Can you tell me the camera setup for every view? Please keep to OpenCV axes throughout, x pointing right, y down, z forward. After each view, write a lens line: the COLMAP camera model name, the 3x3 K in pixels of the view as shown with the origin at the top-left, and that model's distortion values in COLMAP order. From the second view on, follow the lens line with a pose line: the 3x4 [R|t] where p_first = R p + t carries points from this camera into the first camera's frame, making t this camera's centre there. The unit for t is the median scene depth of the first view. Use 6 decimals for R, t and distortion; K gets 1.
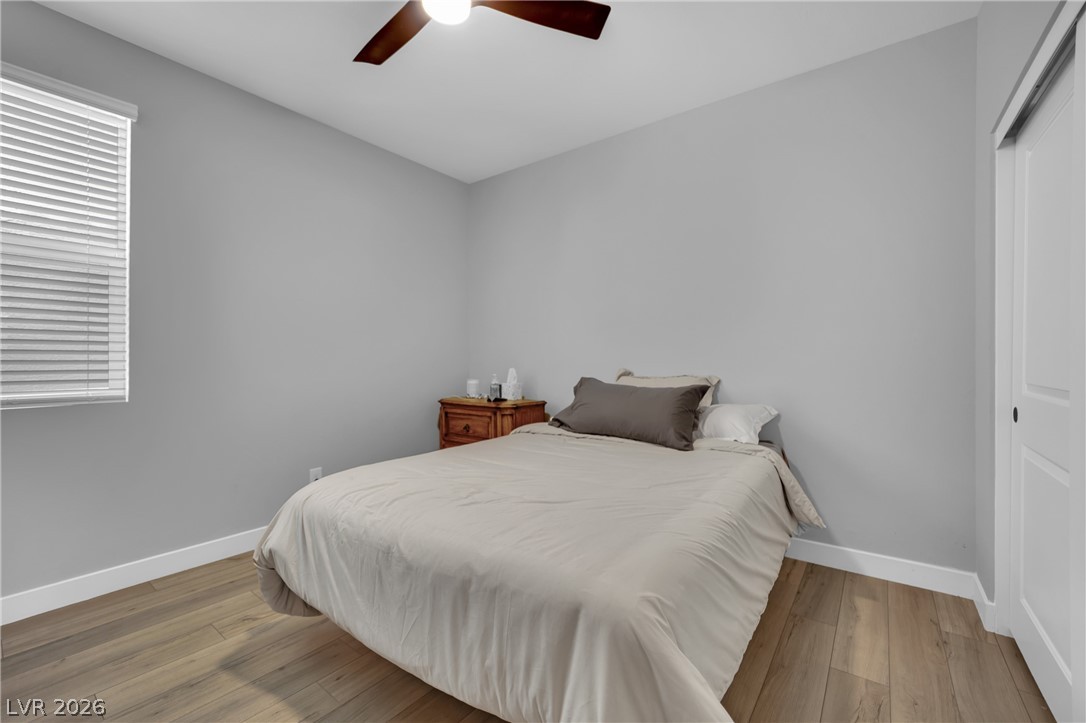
lens RADIAL K [[443.7, 0, 543.2], [0, 443.7, 359.9], [0, 0, 1]] dist [-0.020870, -0.000761]
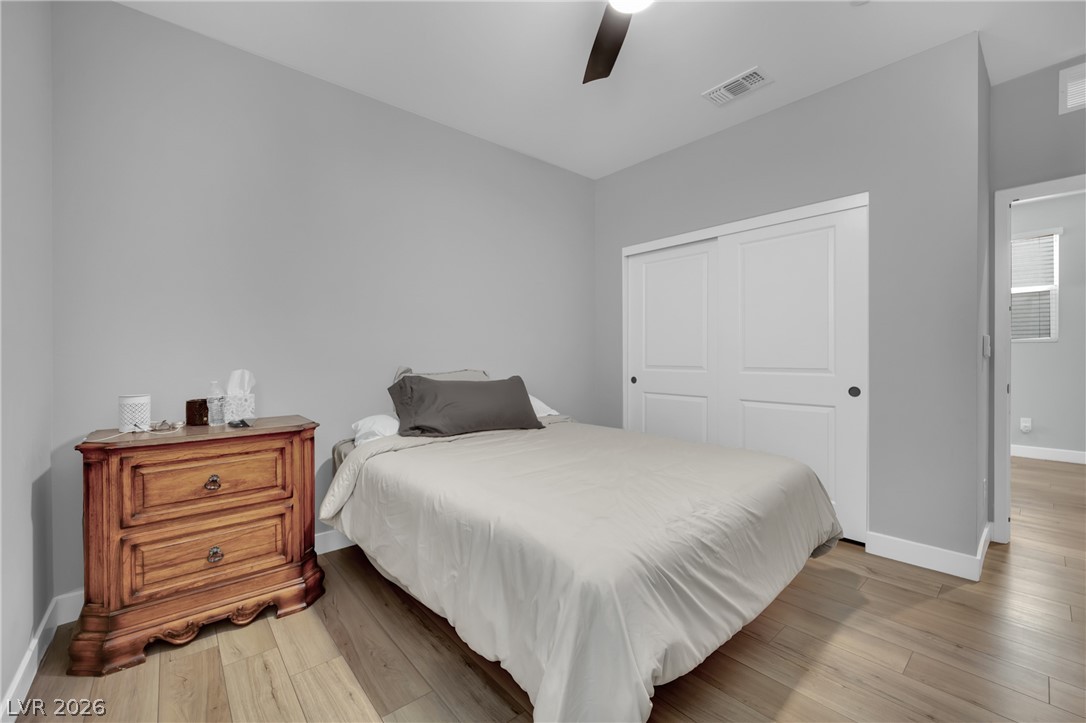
lens RADIAL K [[443.7, 0, 544.0], [0, 443.7, 358.0], [0, 0, 1]] dist [-0.020870, -0.000761]
pose [[0.206592, -0.003628, 0.978420, -0.615156], [0.005589, 0.999981, 0.002528, 0.003329], [-0.978411, 0.004946, 0.206608, 0.500356]]
